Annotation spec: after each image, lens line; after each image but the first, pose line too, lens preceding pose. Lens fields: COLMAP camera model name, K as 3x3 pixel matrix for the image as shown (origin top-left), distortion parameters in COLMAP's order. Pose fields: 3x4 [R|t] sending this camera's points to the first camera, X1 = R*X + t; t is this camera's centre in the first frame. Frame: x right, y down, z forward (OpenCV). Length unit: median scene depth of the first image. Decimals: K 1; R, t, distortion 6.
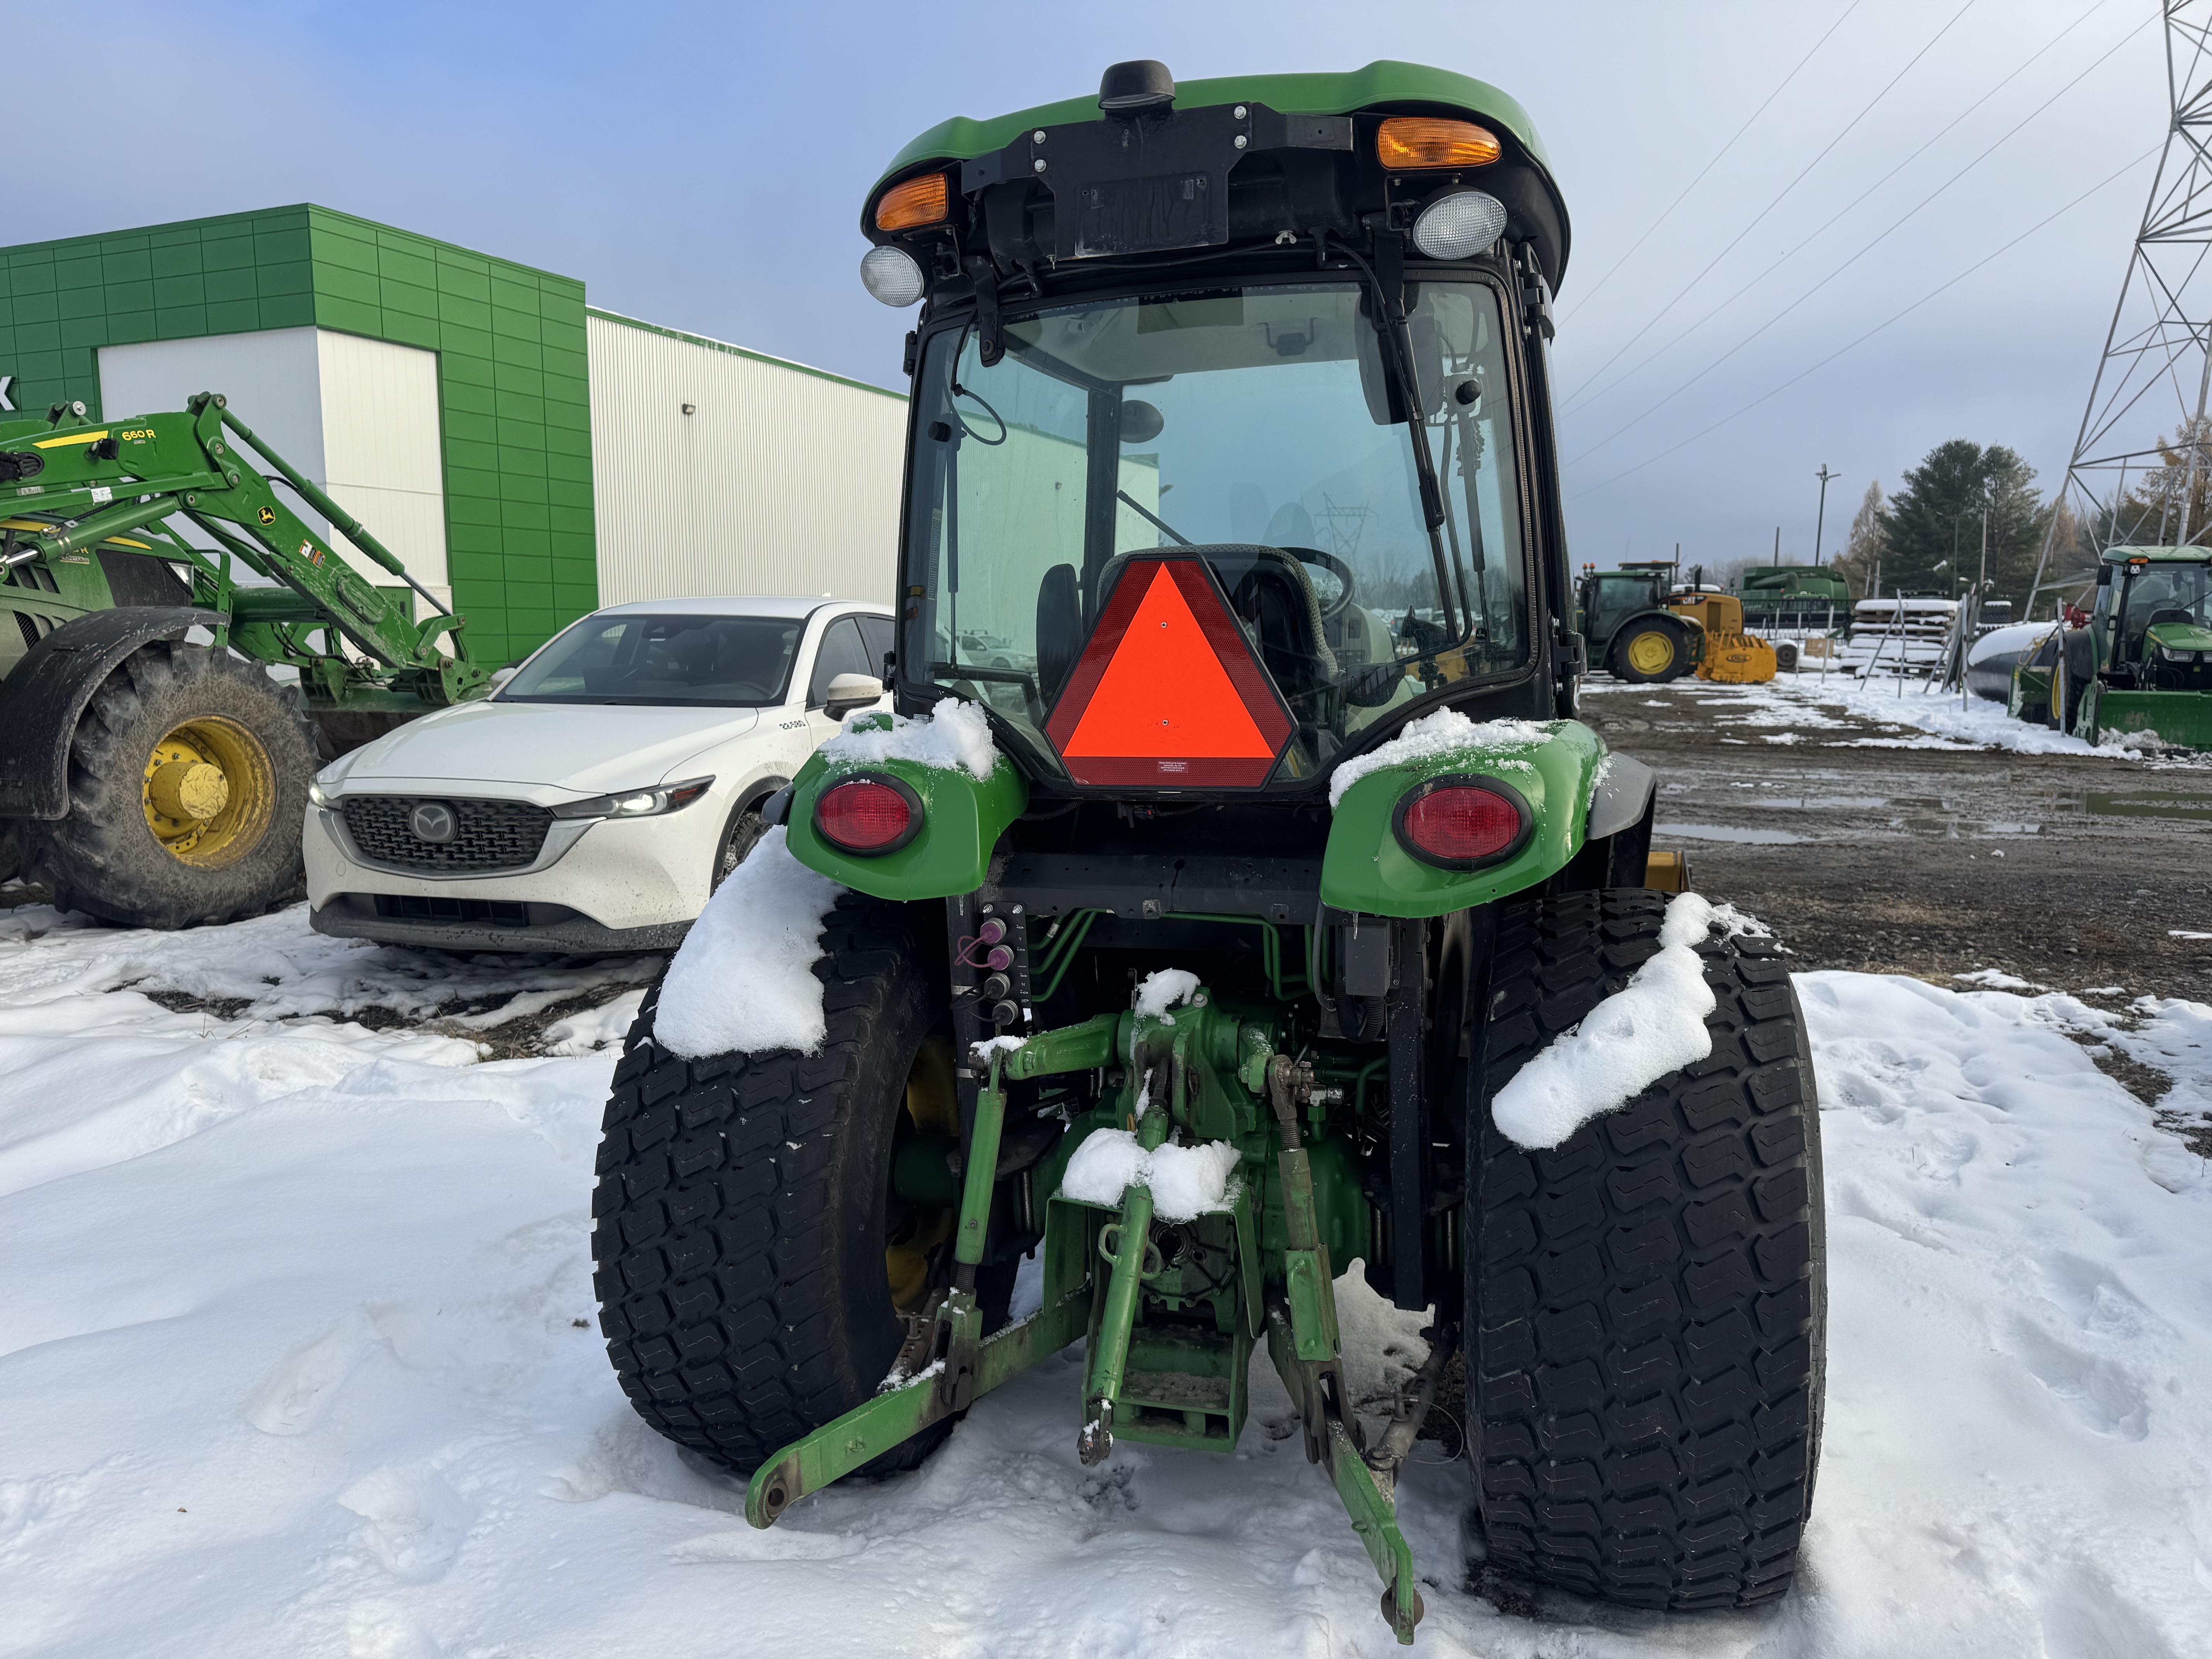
lens RADIAL K [[1647.0, 0, 1106.0], [0, 1647.0, 829.5], [0, 0, 1]] dist [0.114289, -0.125529]
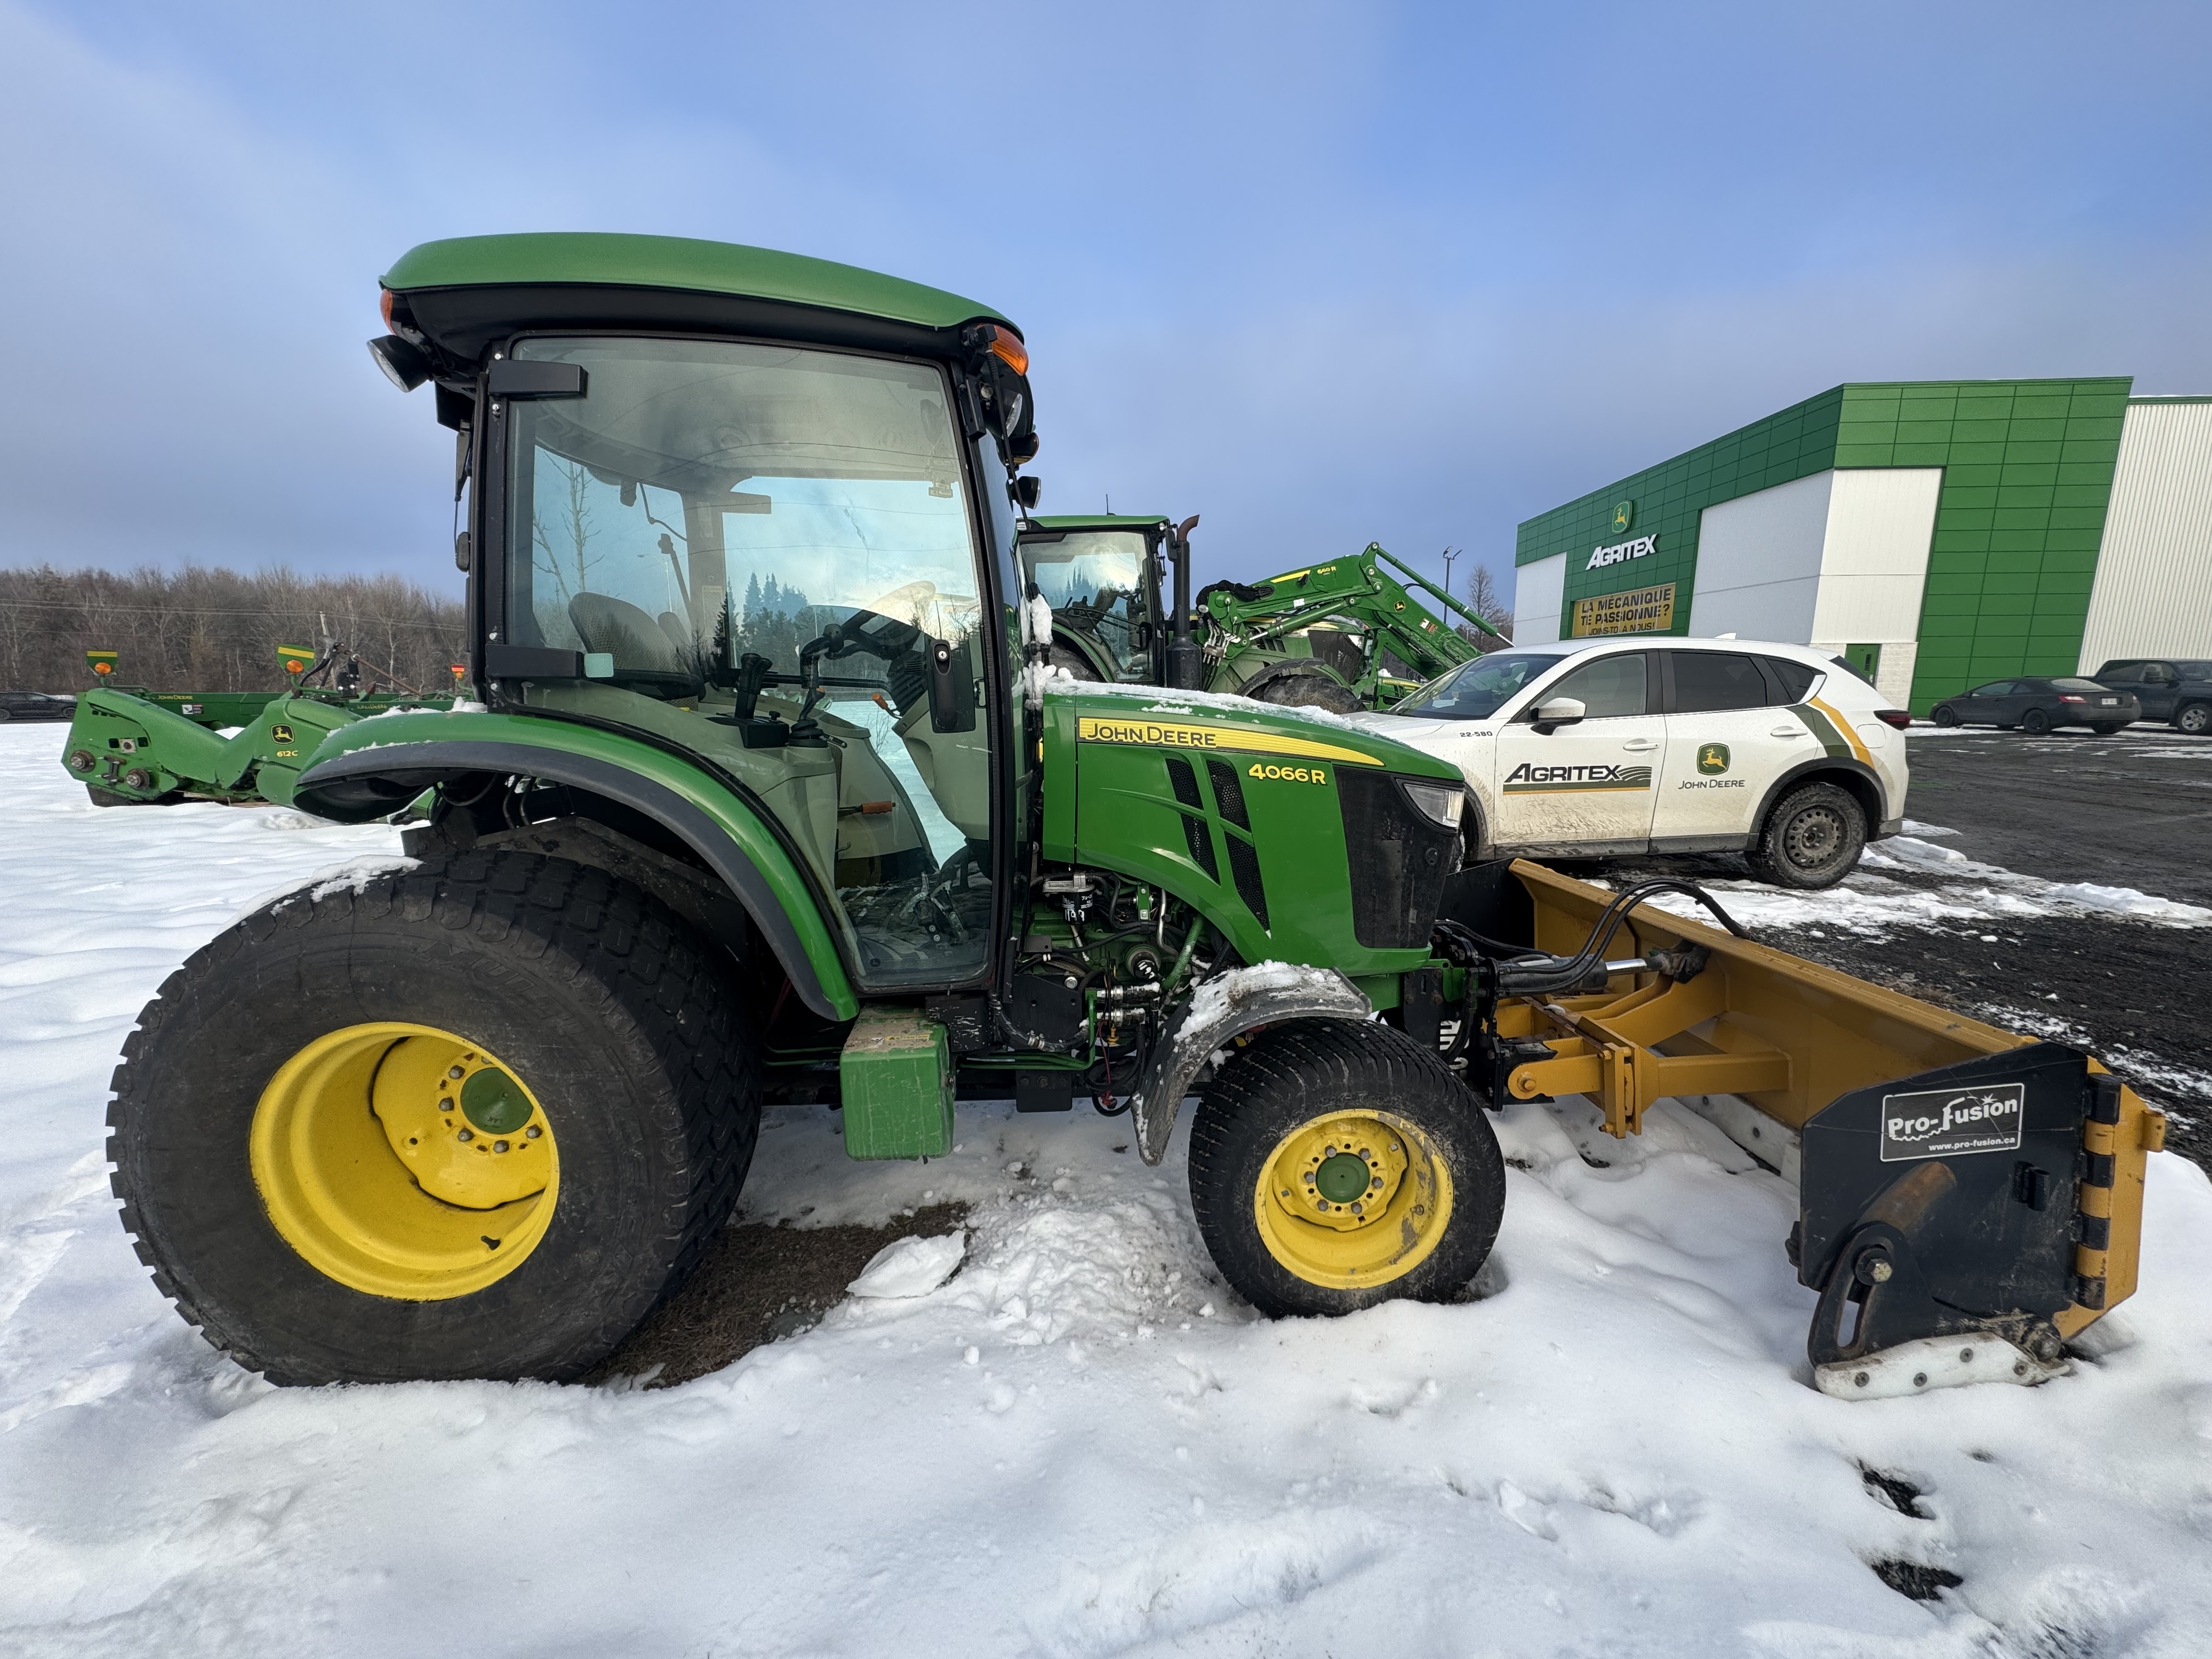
lens RADIAL K [[892.6, 0, 1013.2], [0, 892.6, 817.3], [0, 0, 1]] dist [0.004466, -0.000449]
pose [[0.303353, 0.150803, -0.940869, 0.093943], [-0.117339, 0.985794, 0.120171, -0.009278], [0.945626, 0.073947, 0.316739, 0.098908]]
